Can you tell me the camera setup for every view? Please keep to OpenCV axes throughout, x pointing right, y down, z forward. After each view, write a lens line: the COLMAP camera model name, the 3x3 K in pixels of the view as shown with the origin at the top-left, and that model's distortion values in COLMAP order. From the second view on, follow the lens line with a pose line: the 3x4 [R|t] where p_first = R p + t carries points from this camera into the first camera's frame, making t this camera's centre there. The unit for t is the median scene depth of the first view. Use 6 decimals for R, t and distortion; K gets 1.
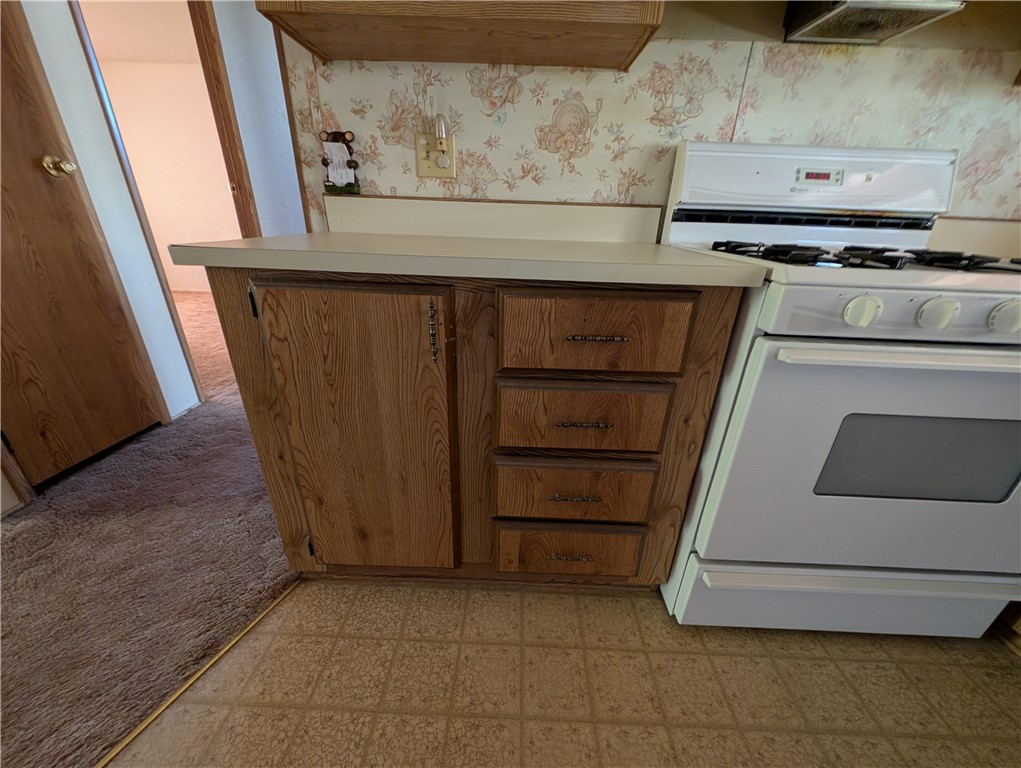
lens RADIAL K [[385.8, 0, 511.4], [0, 385.8, 381.3], [0, 0, 1]] dist [-0.001795, -0.000605]
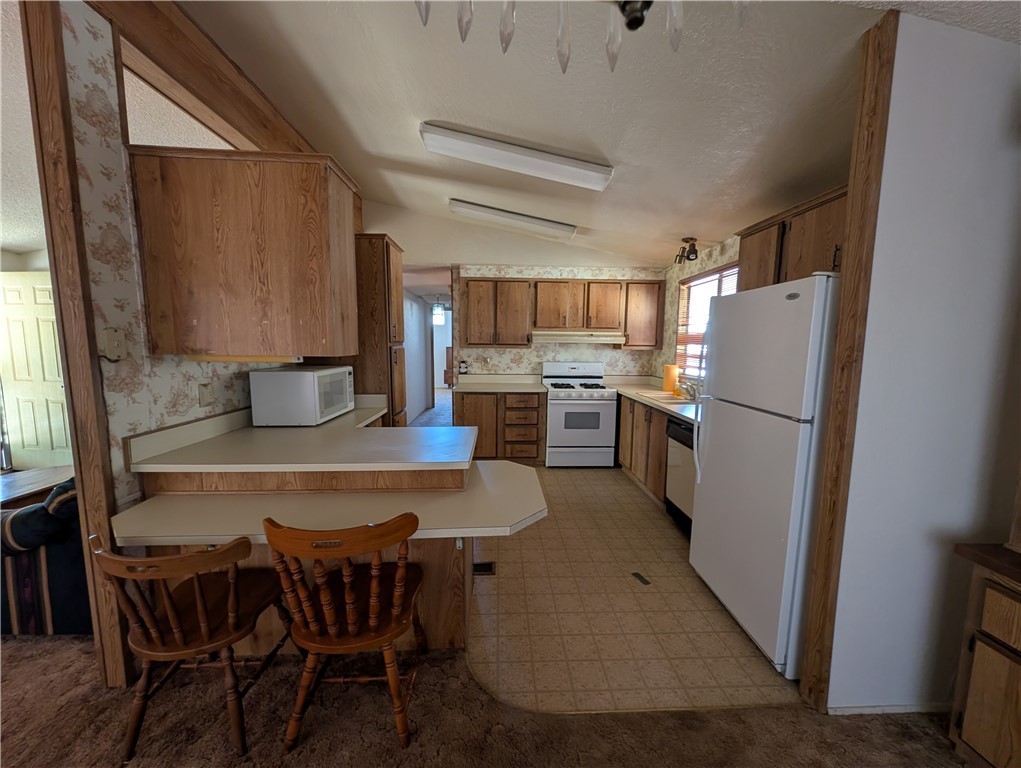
lens RADIAL K [[385.8, 0, 511.4], [0, 385.8, 383.7], [0, 0, 1]] dist [-0.001795, -0.000605]
pose [[0.997367, -0.027784, 0.066991, -0.225485], [0.046513, 0.953771, -0.296915, 0.927890], [-0.055644, 0.299249, 0.952551, -3.167117]]
